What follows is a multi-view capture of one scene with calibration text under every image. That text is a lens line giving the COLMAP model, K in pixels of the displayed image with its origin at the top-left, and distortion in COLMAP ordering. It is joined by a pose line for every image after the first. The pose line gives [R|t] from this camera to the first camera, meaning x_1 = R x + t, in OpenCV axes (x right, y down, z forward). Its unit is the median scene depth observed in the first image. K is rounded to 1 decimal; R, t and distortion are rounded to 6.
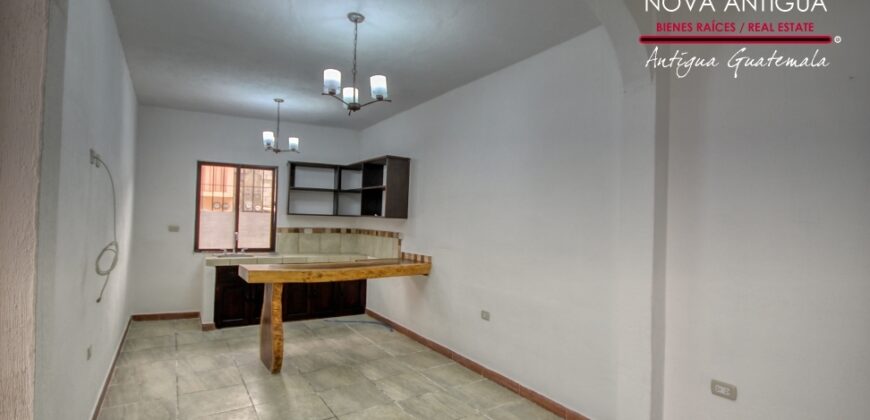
lens RADIAL K [[413.4, 0, 435.0], [0, 413.4, 210.0], [0, 0, 1]] dist [0.001829, 0.000141]
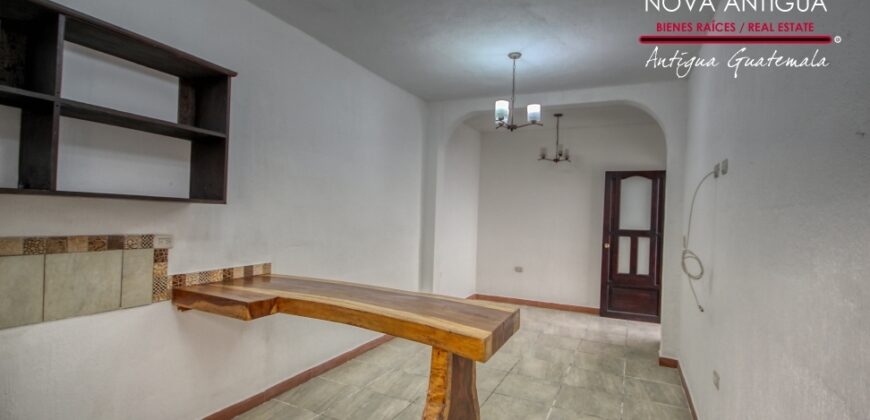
lens RADIAL K [[413.4, 0, 435.0], [0, 413.4, 210.0], [0, 0, 1]] dist [0.001829, 0.000141]
pose [[-0.521712, -0.031904, 0.852525, -0.813722], [-0.058291, 0.998298, 0.001687, 0.014687], [-0.851128, -0.048814, -0.522684, 1.304948]]
